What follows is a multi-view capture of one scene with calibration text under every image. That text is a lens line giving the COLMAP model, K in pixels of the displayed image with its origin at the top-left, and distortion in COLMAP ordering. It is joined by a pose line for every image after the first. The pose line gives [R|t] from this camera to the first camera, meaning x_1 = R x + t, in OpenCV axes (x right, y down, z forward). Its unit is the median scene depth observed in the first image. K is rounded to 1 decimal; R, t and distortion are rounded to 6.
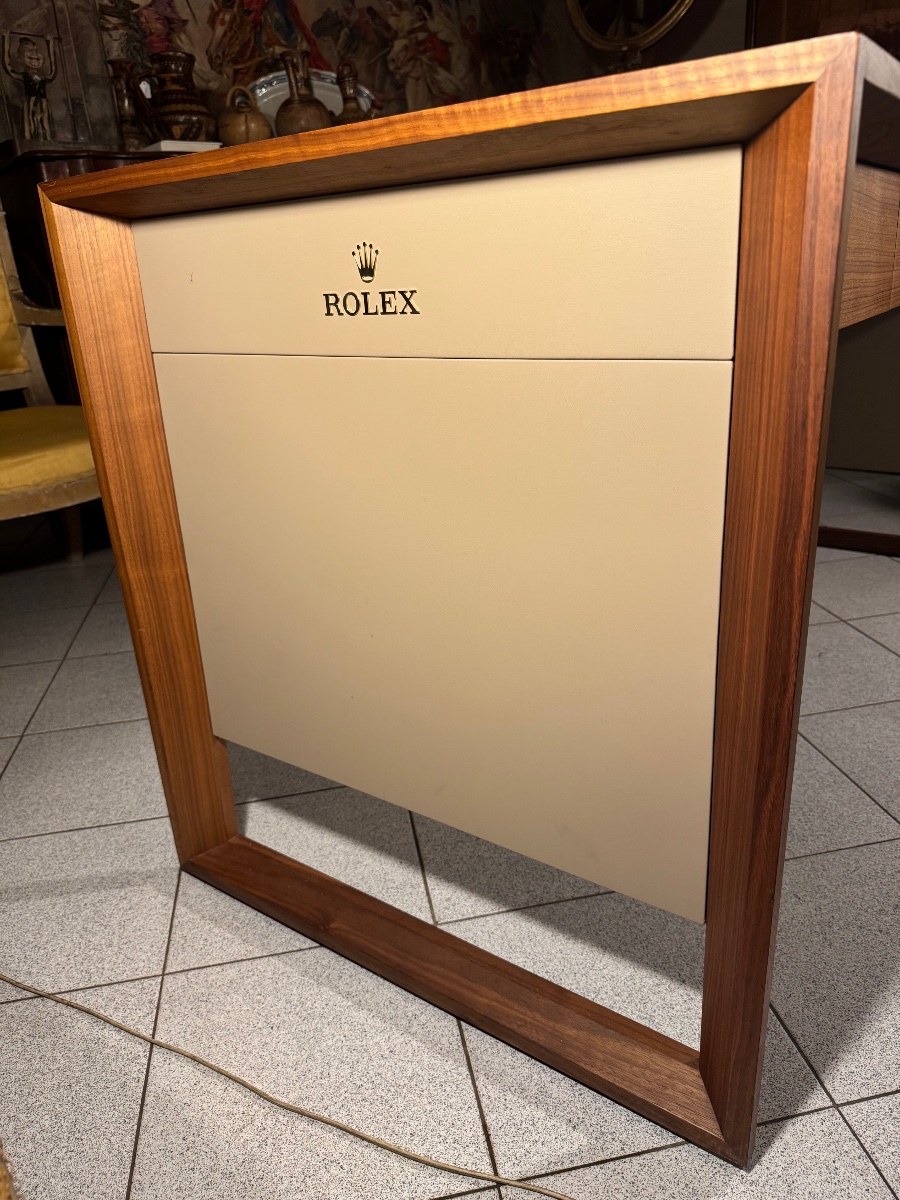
lens RADIAL K [[848.5, 0, 450.0], [0, 848.5, 600.0], [0, 0, 1]] dist [0.025632, -0.033320]
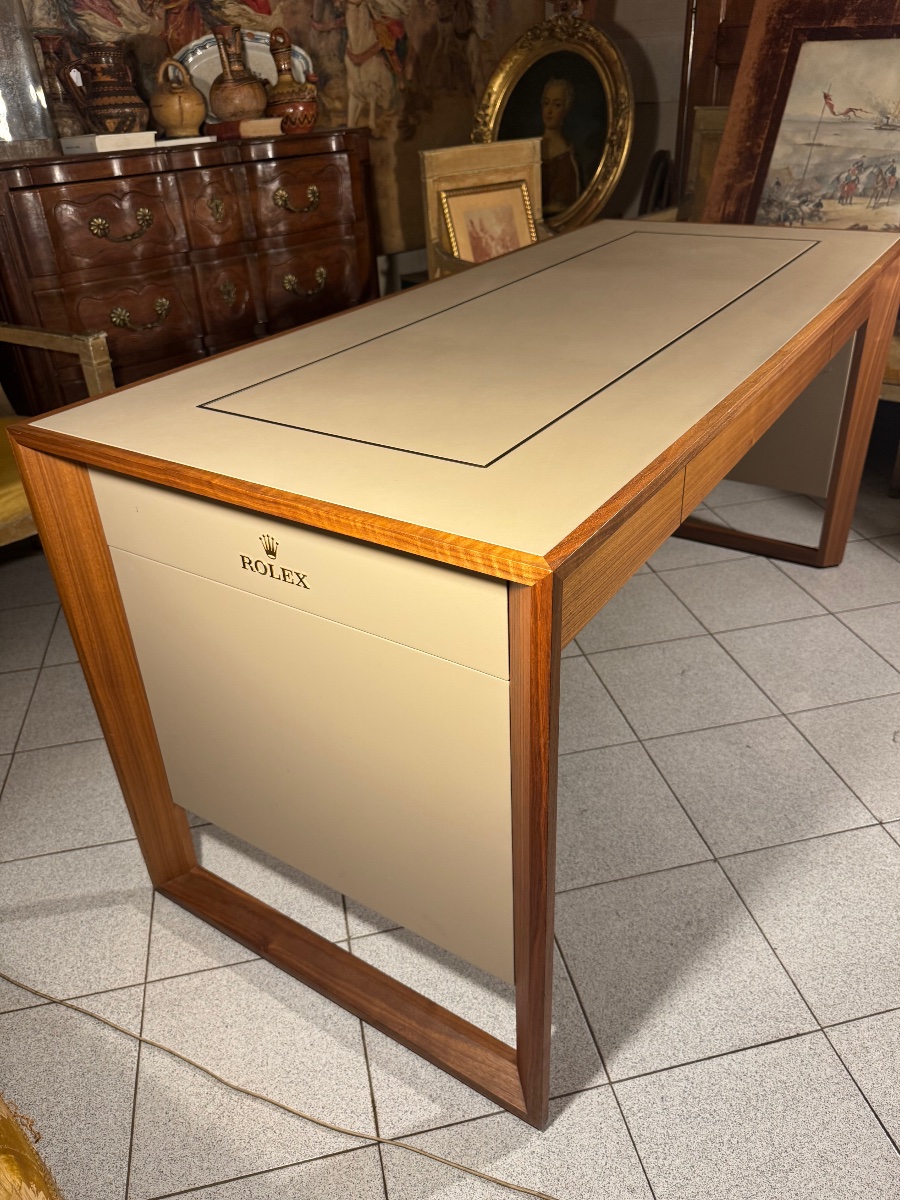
lens RADIAL K [[848.5, 0, 450.0], [0, 848.5, 600.0], [0, 0, 1]] dist [0.025632, -0.033320]
pose [[0.999264, -0.002326, 0.038294, 0.094403], [-0.004257, 0.985272, 0.170940, -0.384528], [-0.038128, -0.170977, 0.984537, -0.241478]]
